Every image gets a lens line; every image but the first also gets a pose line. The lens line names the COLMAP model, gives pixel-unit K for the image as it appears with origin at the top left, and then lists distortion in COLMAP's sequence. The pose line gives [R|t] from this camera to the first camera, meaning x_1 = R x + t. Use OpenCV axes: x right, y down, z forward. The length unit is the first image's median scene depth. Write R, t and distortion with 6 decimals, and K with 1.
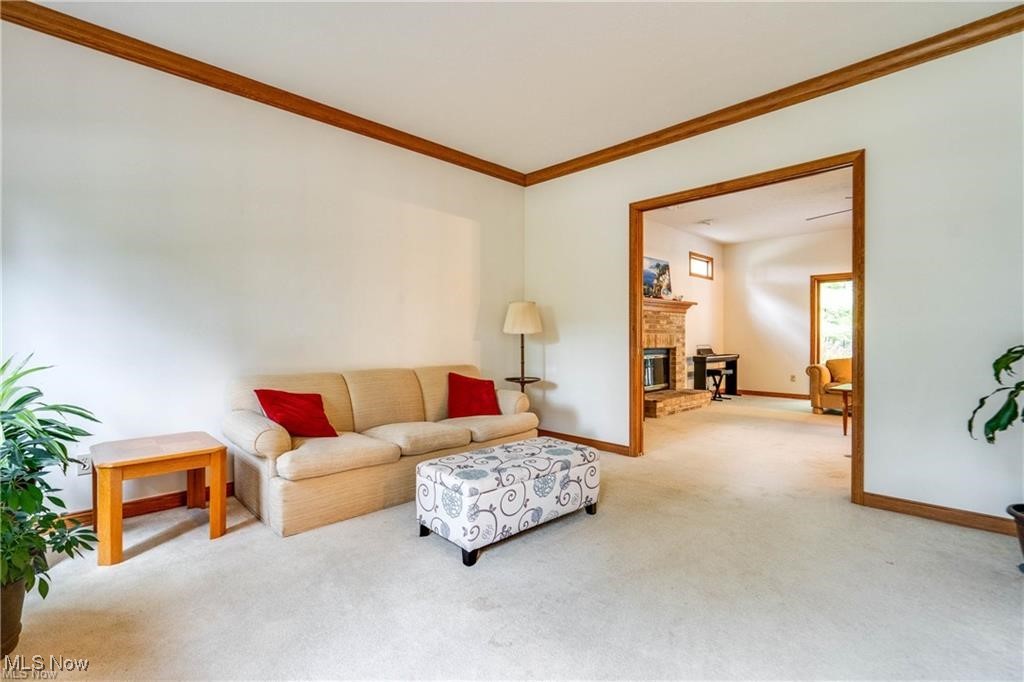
lens RADIAL K [[467.3, 0, 507.6], [0, 467.3, 340.3], [0, 0, 1]] dist [0.005882, 0.000507]
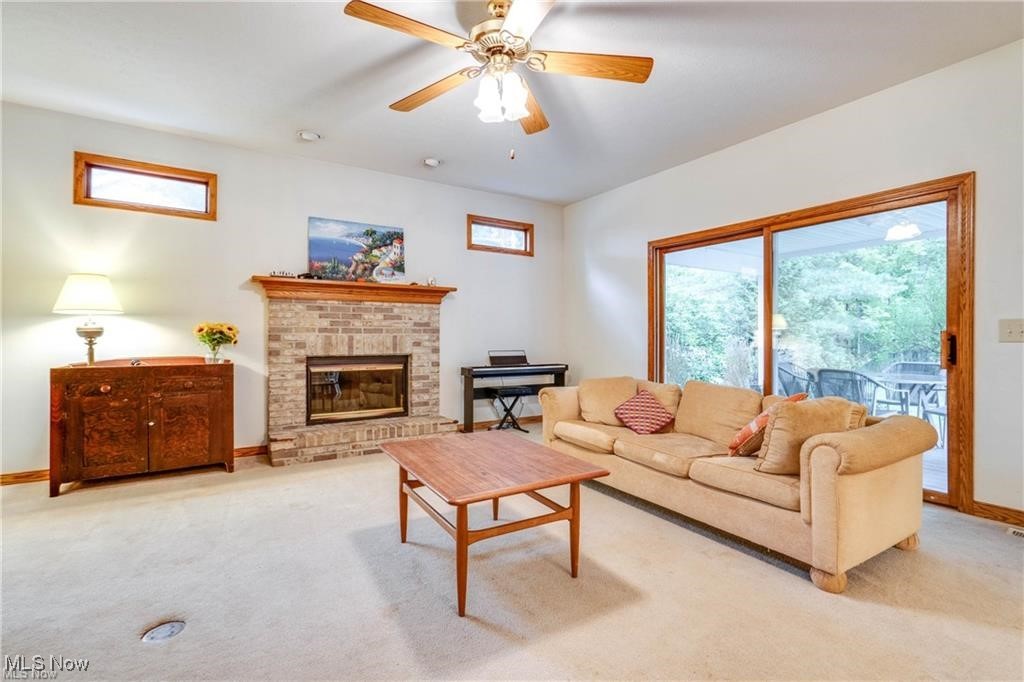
lens RADIAL K [[467.3, 0, 513.6], [0, 467.3, 338.9], [0, 0, 1]] dist [0.005882, 0.000507]
pose [[0.977988, -0.000267, -0.208659, 0.638165], [-0.001022, 0.999981, -0.006071, -0.003252], [0.208657, 0.006151, 0.977970, 0.368491]]
